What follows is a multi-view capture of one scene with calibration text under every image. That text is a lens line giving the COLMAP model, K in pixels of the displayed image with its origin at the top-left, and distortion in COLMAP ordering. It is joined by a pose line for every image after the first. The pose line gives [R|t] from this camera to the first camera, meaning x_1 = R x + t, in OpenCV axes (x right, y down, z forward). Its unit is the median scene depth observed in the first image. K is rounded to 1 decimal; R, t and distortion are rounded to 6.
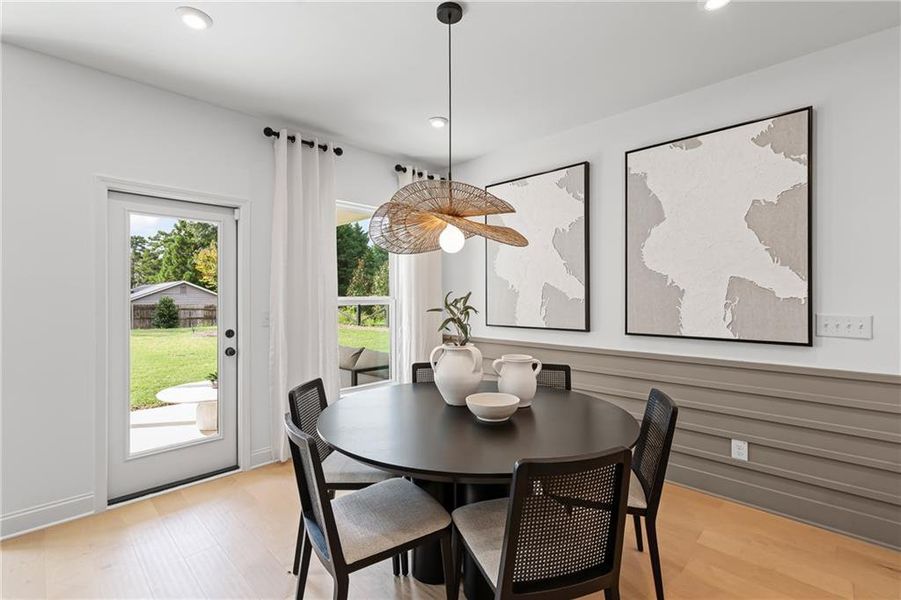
lens RADIAL K [[412.4, 0, 446.8], [0, 412.4, 296.4], [0, 0, 1]] dist [-0.002782, 0.001311]
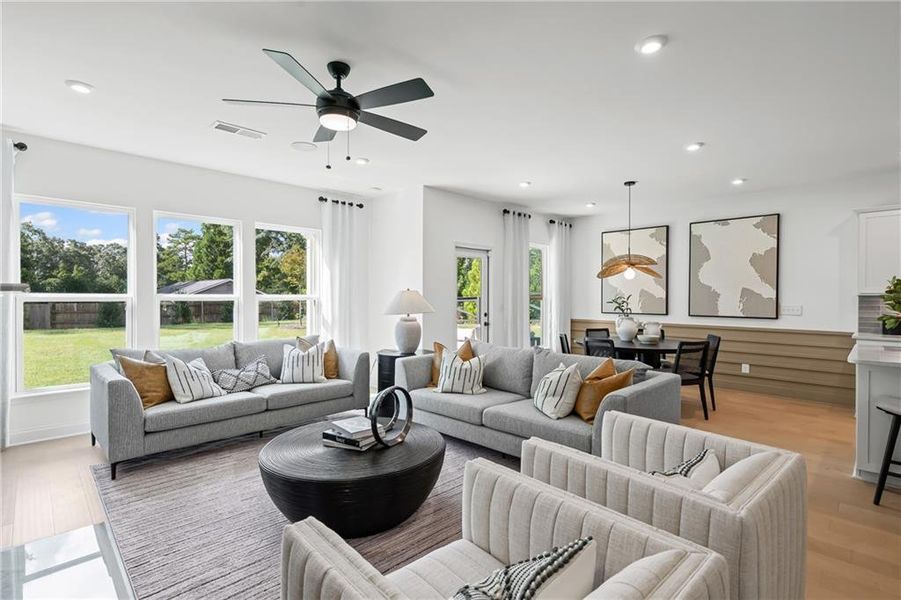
lens RADIAL K [[412.4, 0, 457.6], [0, 412.4, 300.2], [0, 0, 1]] dist [-0.002782, 0.001311]
pose [[0.999928, 0.004400, -0.011191, -0.676260], [-0.004239, 0.999888, 0.014346, -0.006071], [0.011253, -0.014297, 0.999834, -1.020735]]
